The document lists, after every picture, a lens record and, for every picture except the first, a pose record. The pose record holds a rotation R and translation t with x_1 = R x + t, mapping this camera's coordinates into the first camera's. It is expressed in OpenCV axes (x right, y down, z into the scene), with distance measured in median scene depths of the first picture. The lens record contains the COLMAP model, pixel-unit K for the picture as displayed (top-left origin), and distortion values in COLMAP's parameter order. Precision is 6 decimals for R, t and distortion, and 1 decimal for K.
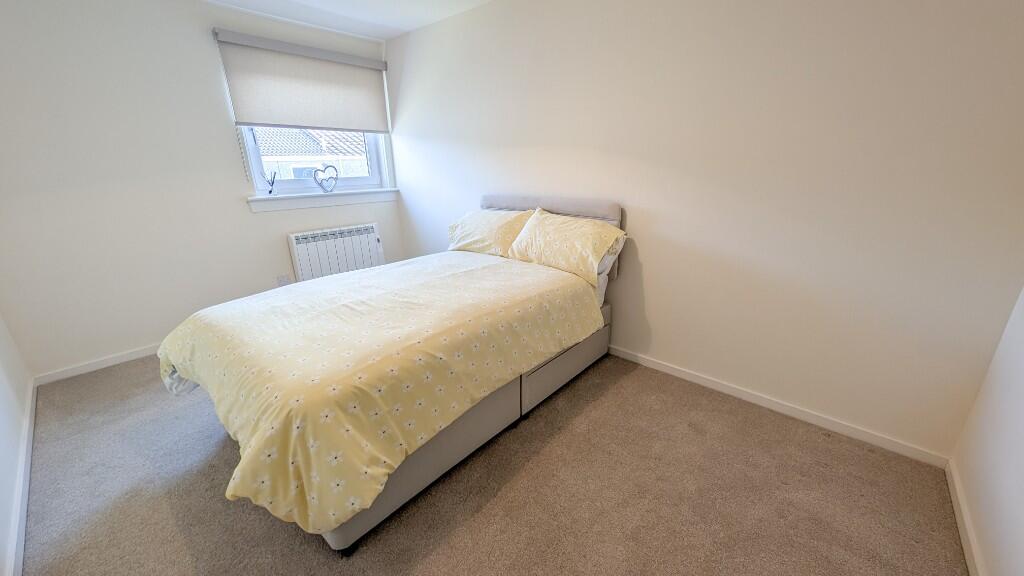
lens RADIAL K [[377.4, 0, 513.5], [0, 377.4, 287.4], [0, 0, 1]] dist [-0.002180, -0.000495]
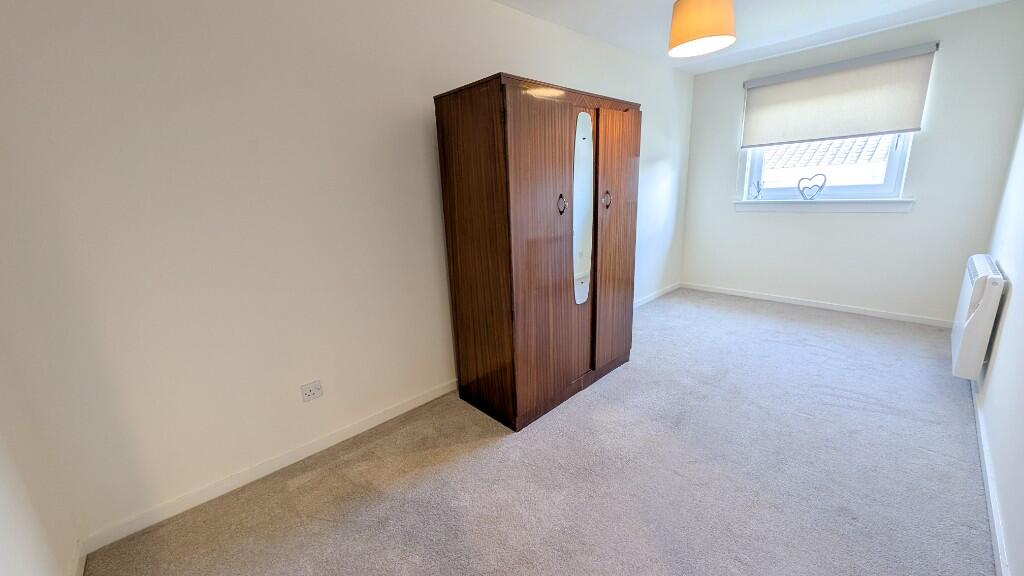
lens RADIAL K [[377.4, 0, 512.1], [0, 377.4, 285.4], [0, 0, 1]] dist [-0.002180, -0.000495]
pose [[-0.101957, 0.267458, -0.958160, 0.667745], [-0.250242, 0.925311, 0.284917, -0.126946], [0.962800, 0.268822, -0.027413, 0.307726]]
